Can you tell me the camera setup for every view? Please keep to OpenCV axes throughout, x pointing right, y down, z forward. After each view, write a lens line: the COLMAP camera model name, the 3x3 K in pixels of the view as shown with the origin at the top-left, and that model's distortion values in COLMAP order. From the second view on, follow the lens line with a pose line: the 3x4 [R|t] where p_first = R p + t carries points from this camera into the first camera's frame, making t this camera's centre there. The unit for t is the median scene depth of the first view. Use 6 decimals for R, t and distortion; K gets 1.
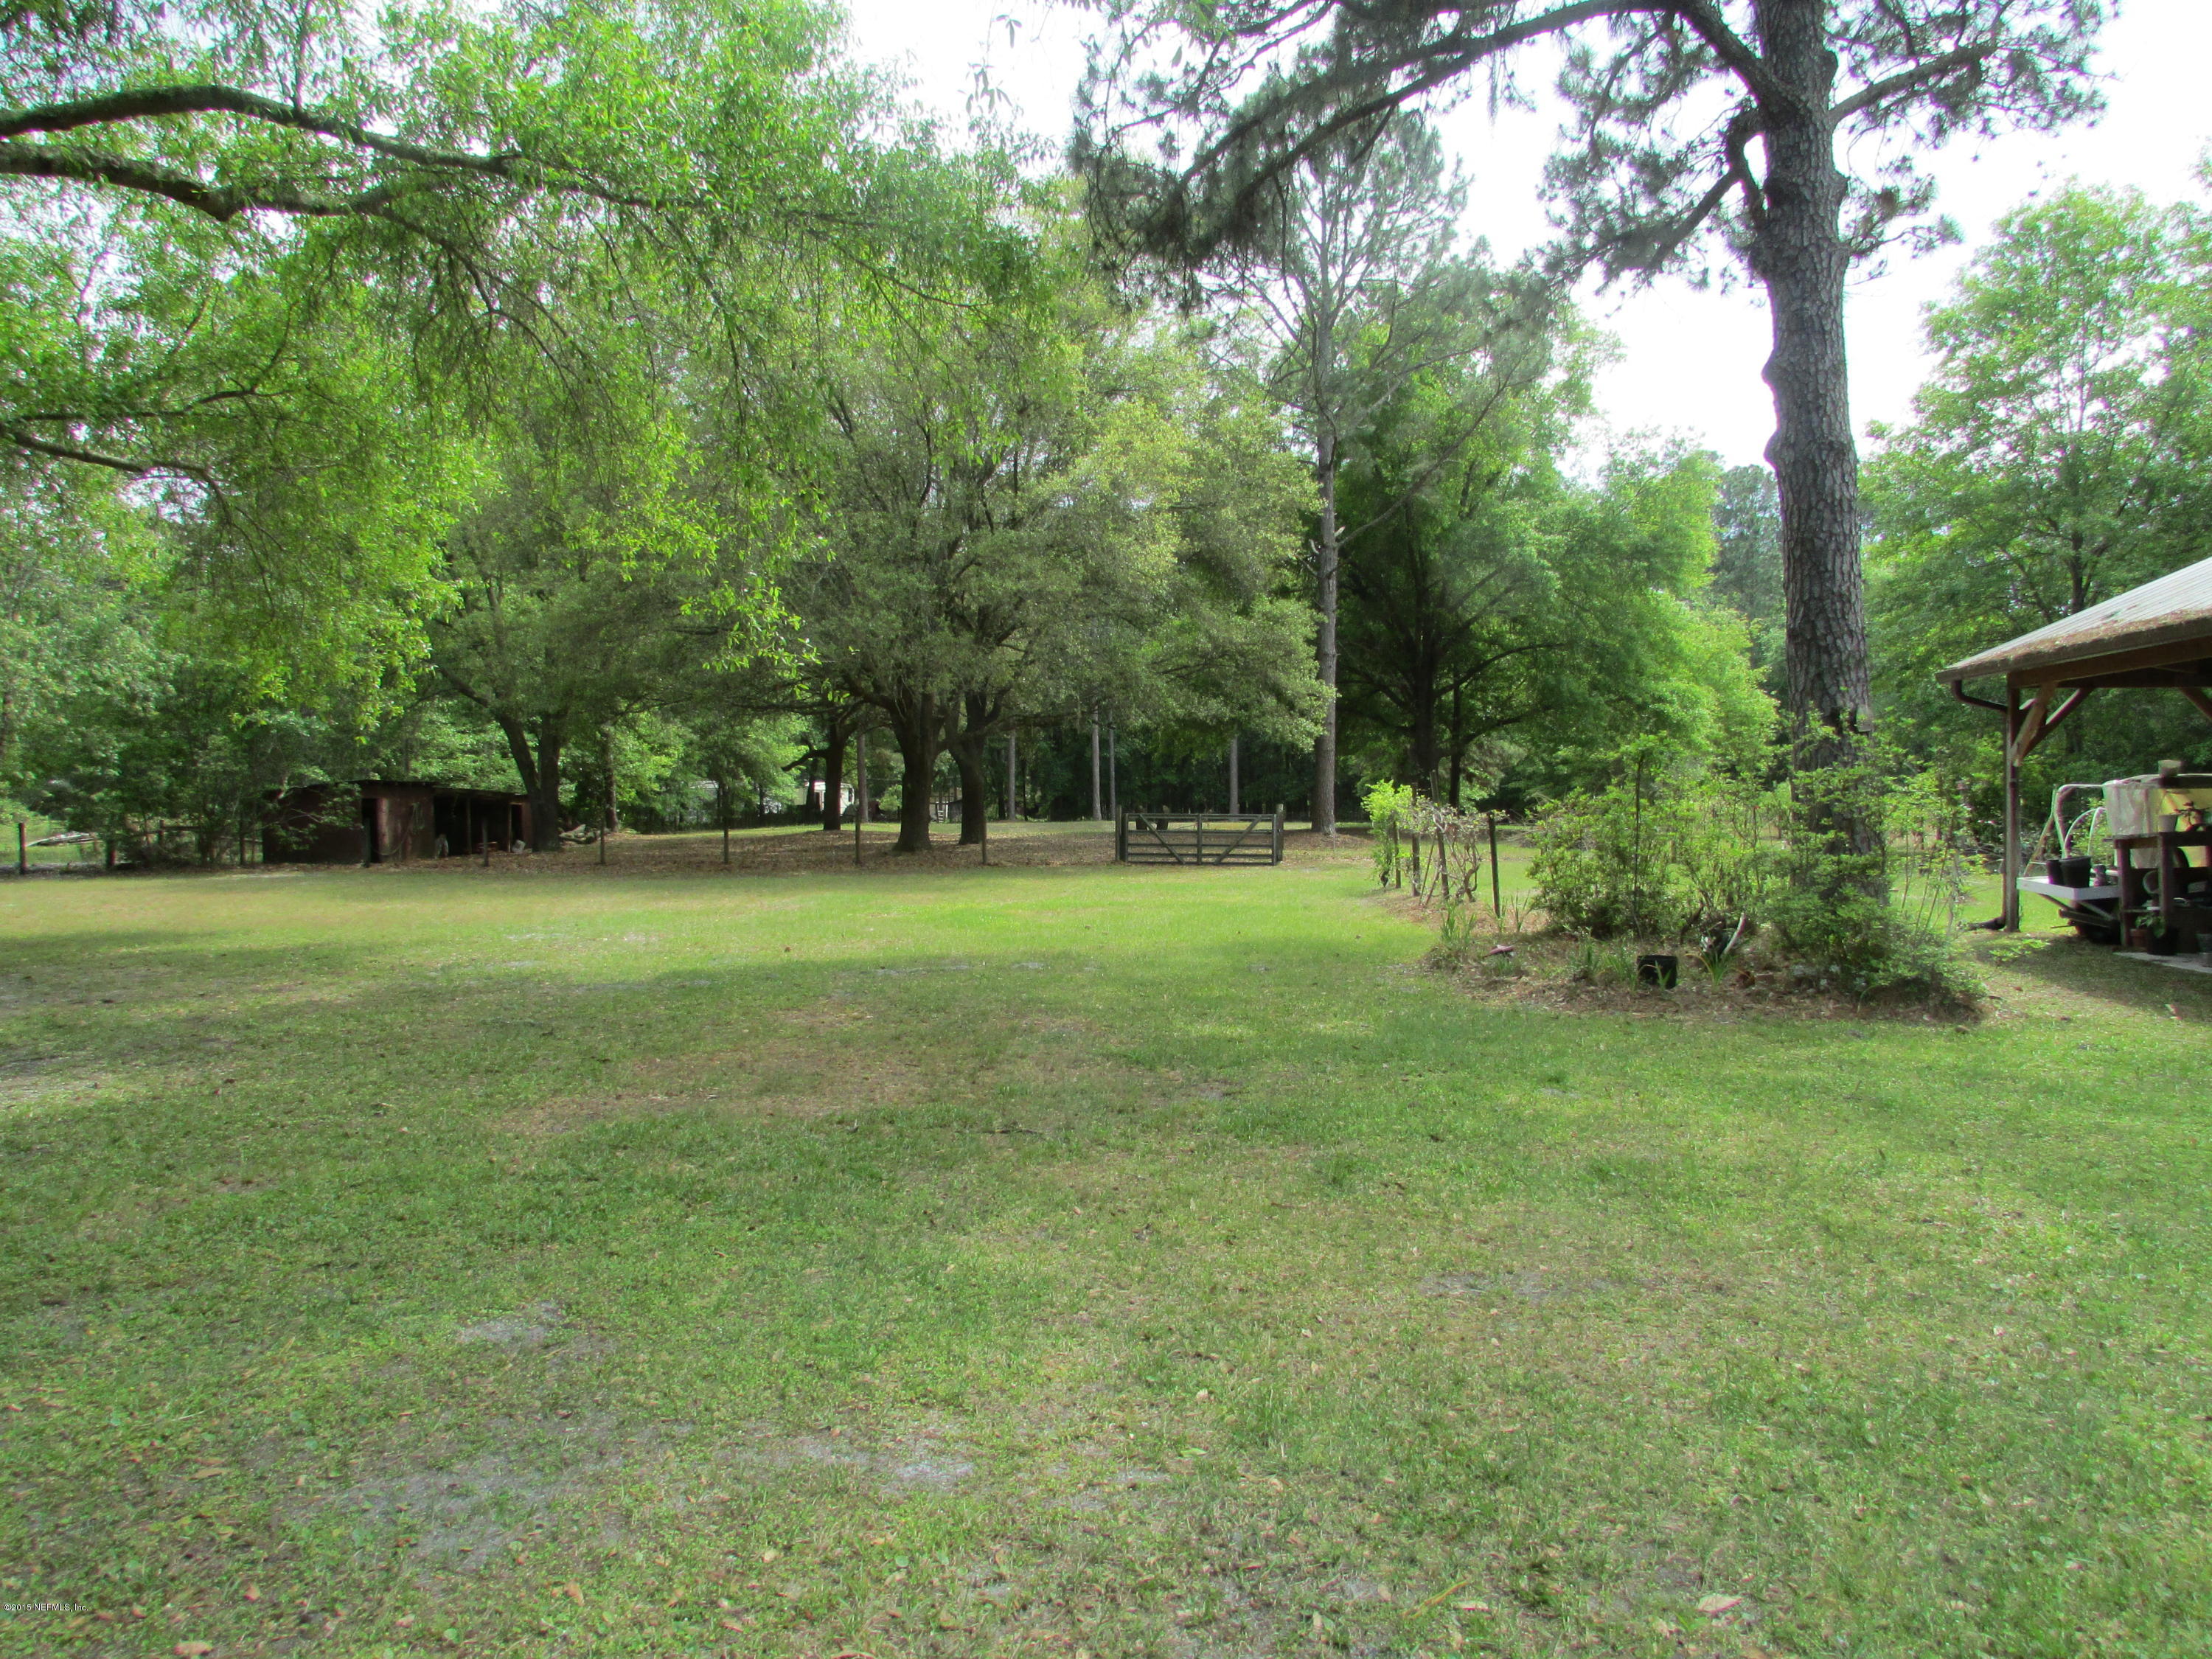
lens RADIAL K [[1594.2, 0, 1106.0], [0, 1594.2, 829.5], [0, 0, 1]] dist [-0.018603, -0.000374]
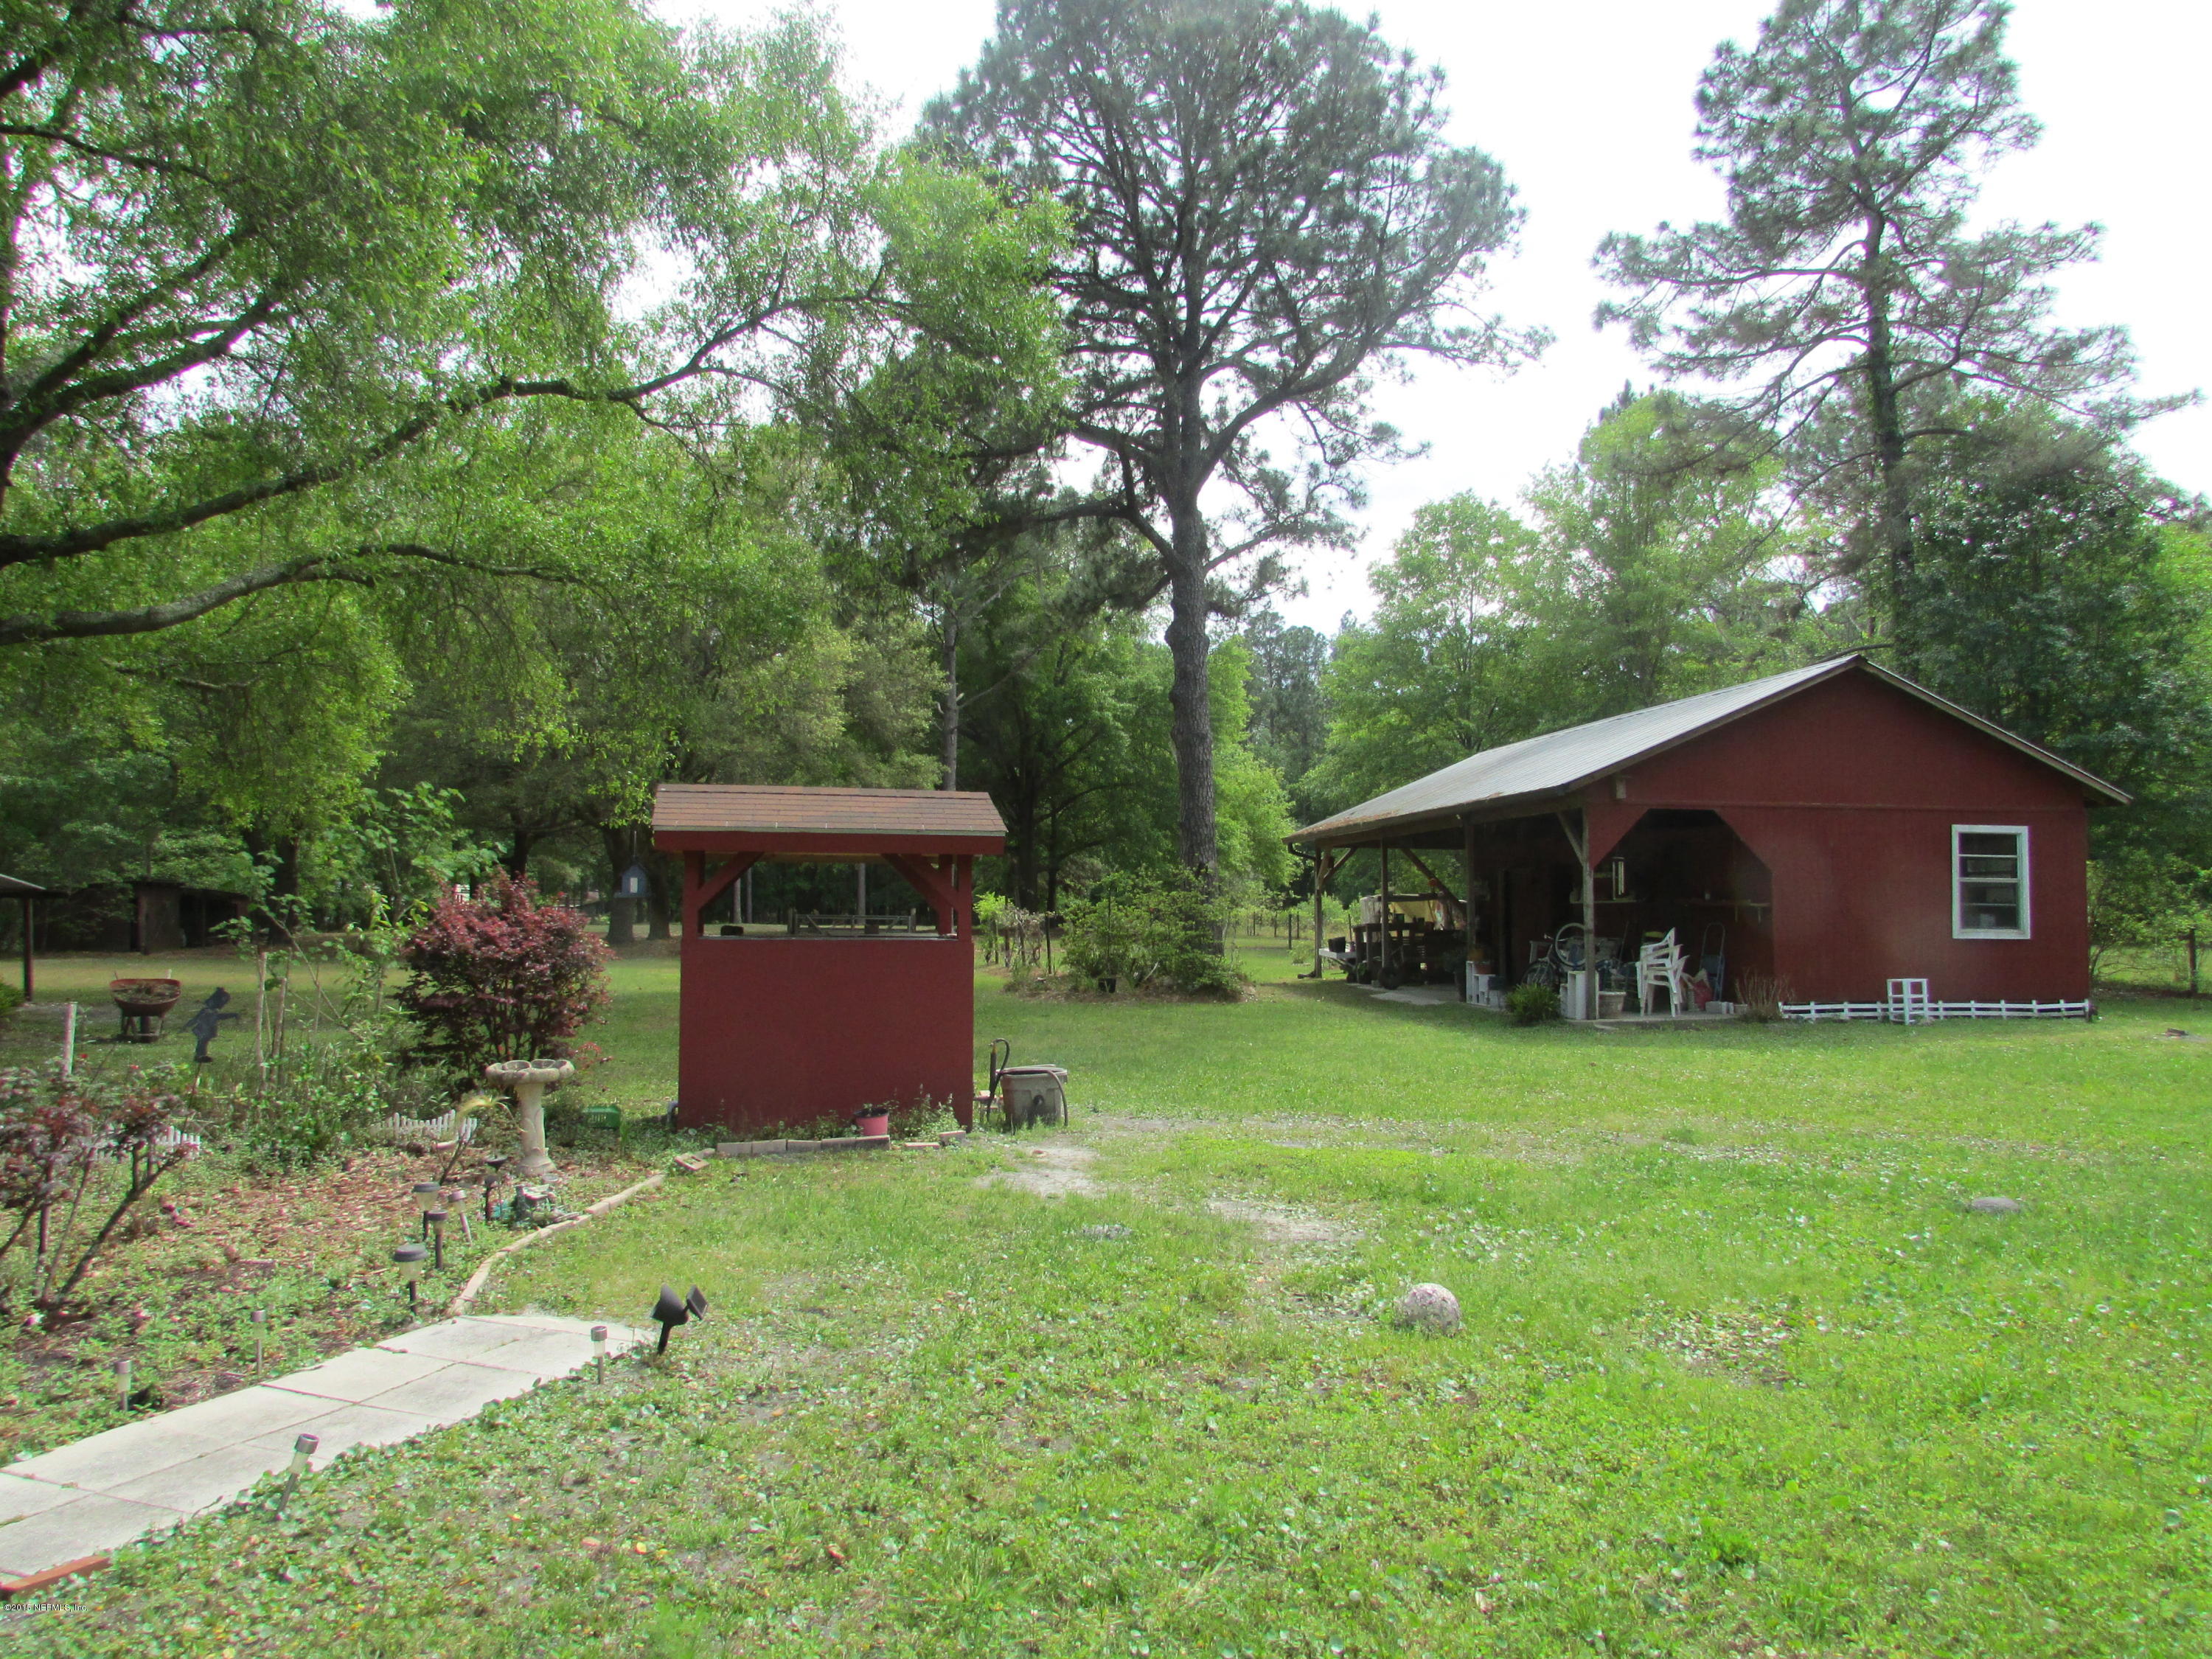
lens RADIAL K [[1594.2, 0, 1106.0], [0, 1594.2, 829.5], [0, 0, 1]] dist [-0.018603, -0.000374]
pose [[0.971541, 0.019009, 0.236106, -0.053797], [-0.003213, 0.997740, -0.067110, 0.007713], [-0.236848, 0.064442, 0.969407, -0.356073]]
